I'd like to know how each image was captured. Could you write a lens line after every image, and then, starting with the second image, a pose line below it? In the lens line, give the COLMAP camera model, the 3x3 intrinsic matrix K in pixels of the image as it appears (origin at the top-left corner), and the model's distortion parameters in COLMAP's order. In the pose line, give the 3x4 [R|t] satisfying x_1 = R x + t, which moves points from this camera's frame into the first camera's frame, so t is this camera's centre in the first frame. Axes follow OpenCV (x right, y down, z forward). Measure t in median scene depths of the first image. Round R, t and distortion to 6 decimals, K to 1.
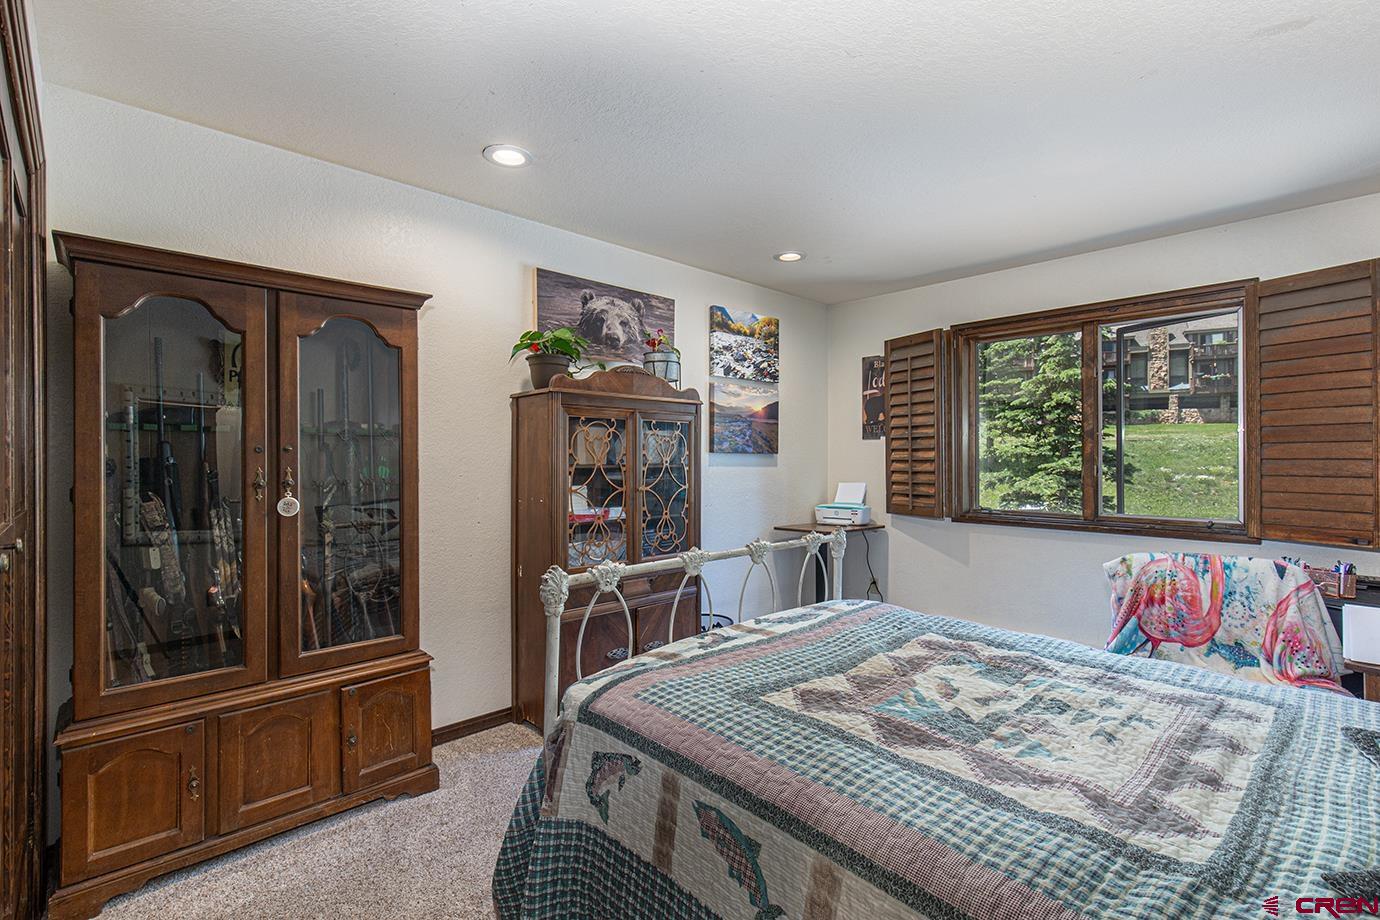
lens RADIAL K [[642.0, 0, 687.1], [0, 642.0, 454.7], [0, 0, 1]] dist [0.000881, -0.000444]
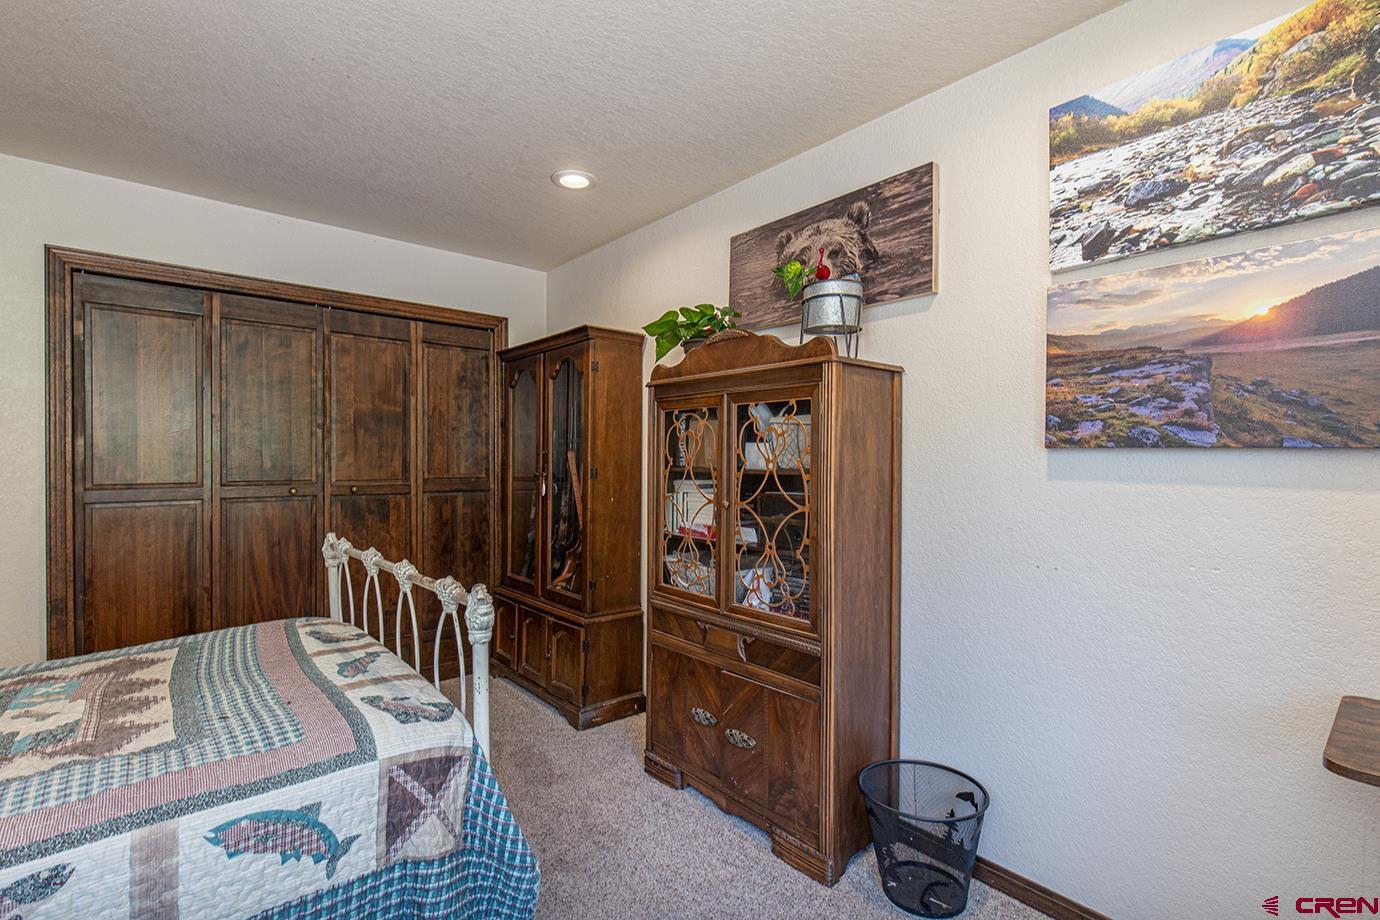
lens RADIAL K [[642.0, 0, 687.8], [0, 642.0, 468.9], [0, 0, 1]] dist [0.000881, -0.000444]
pose [[-0.056021, 0.009374, -0.998386, 0.479983], [-0.000245, 0.999956, 0.009402, 0.006580], [0.998430, 0.000771, -0.056016, 0.760247]]
